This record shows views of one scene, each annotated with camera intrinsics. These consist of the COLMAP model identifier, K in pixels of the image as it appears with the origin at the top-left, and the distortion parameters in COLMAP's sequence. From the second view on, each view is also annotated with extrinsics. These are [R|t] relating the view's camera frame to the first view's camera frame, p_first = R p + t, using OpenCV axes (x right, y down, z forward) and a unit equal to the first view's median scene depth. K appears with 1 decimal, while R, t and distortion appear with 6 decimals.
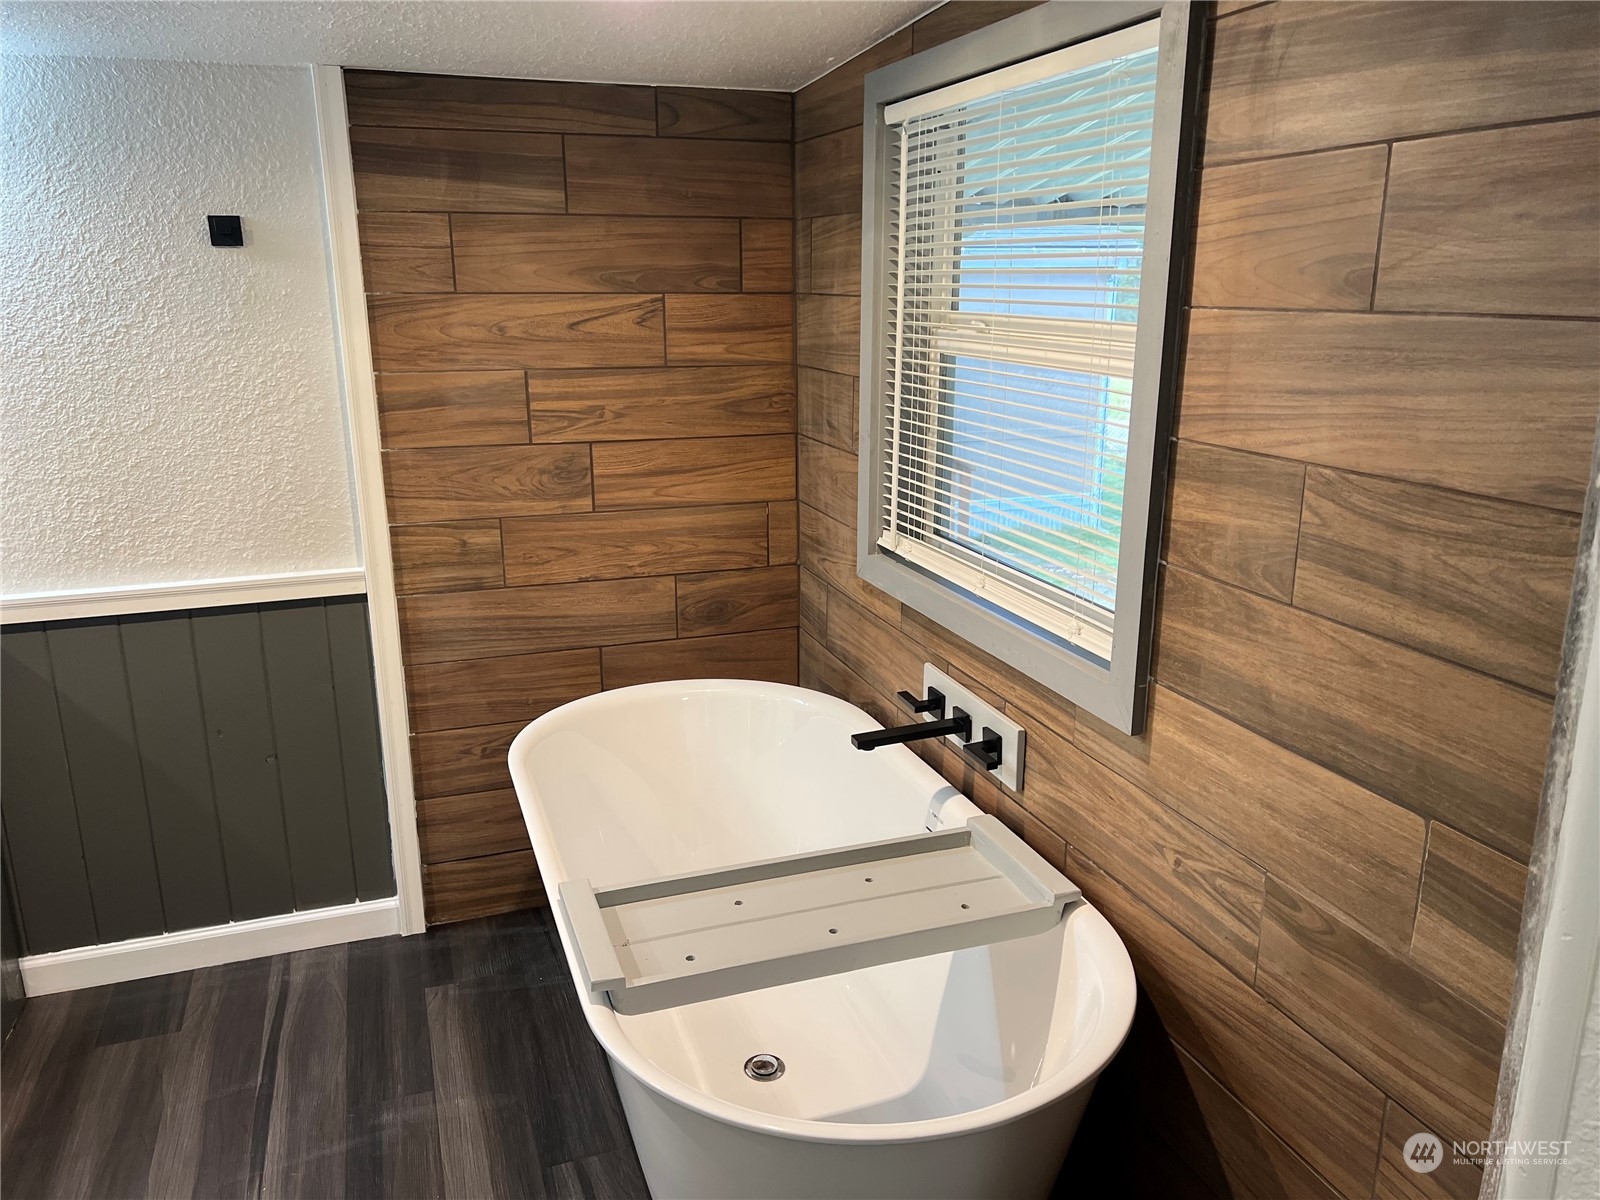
lens RADIAL K [[1200.5, 0, 803.7], [0, 1200.5, 599.8], [0, 0, 1]] dist [0.078478, -0.096670]
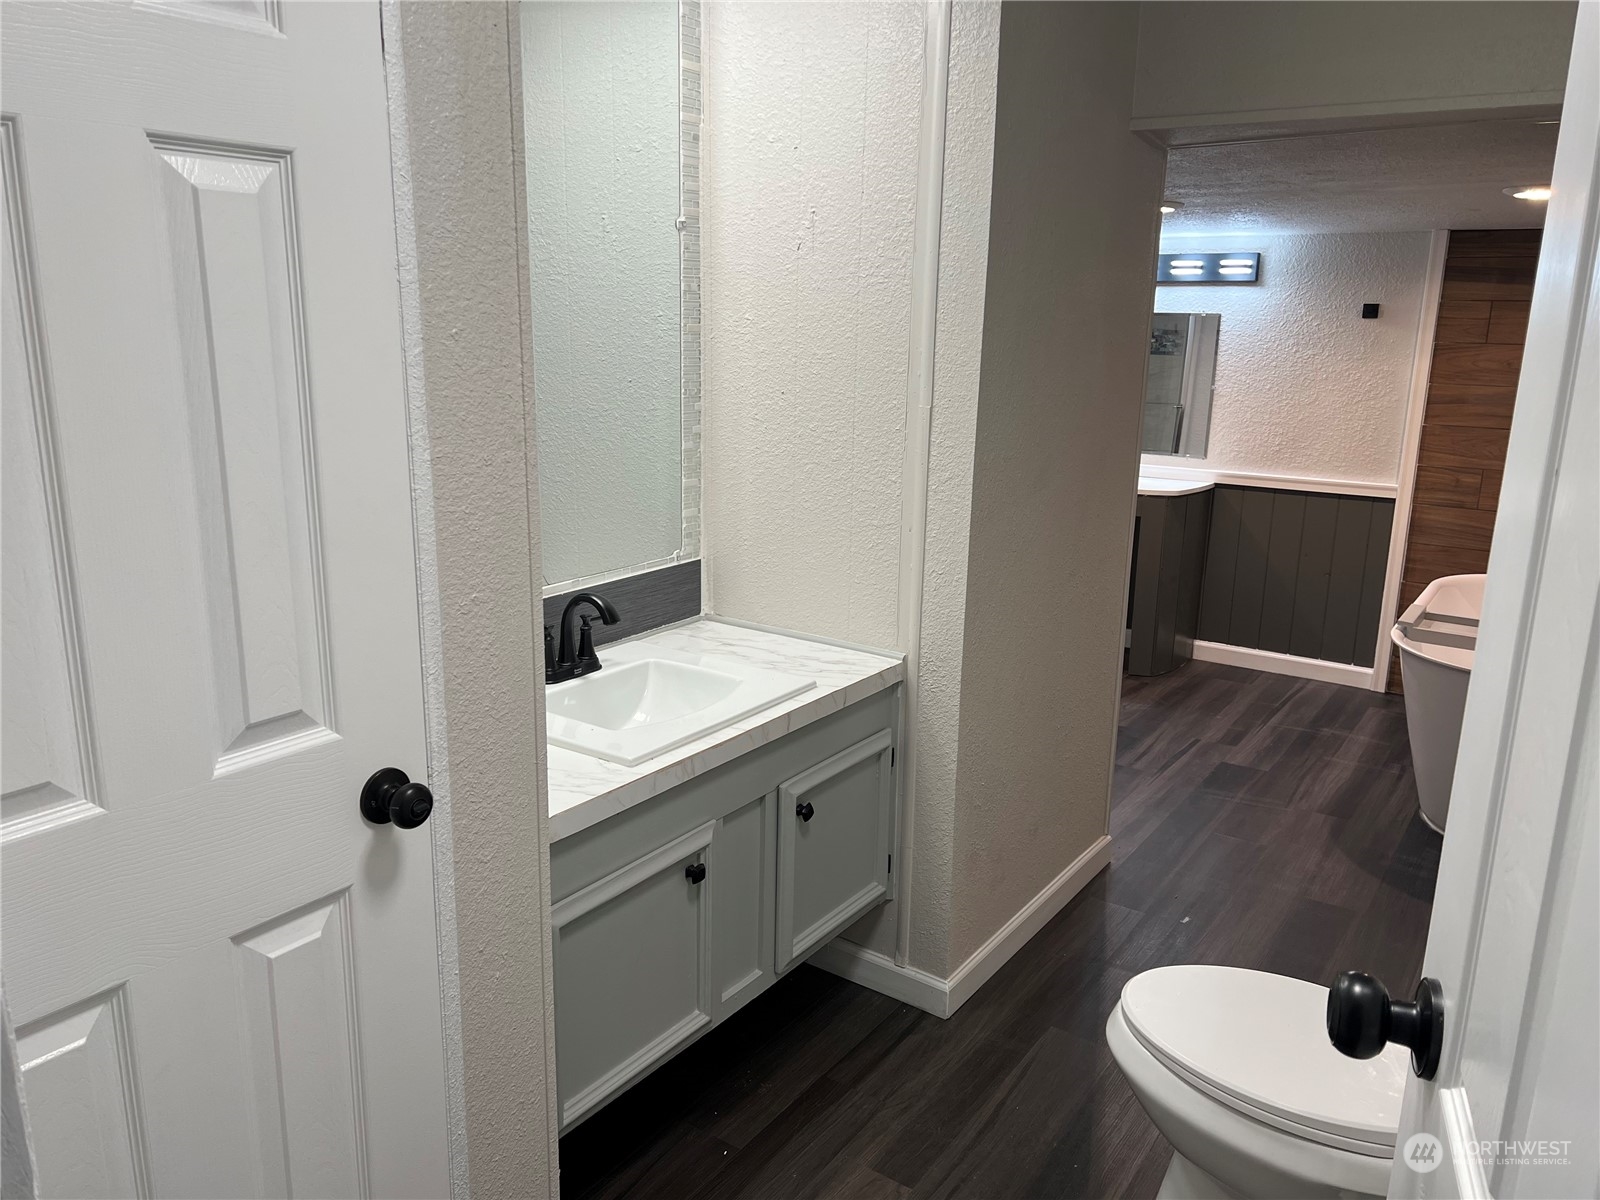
lens RADIAL K [[1200.5, 0, 800.7], [0, 1200.5, 605.3], [0, 0, 1]] dist [0.078478, -0.096670]
pose [[0.584541, 0.203952, -0.785312, 0.631992], [-0.227759, 0.970221, 0.082444, 0.214528], [0.778741, 0.130671, 0.613586, -0.883190]]
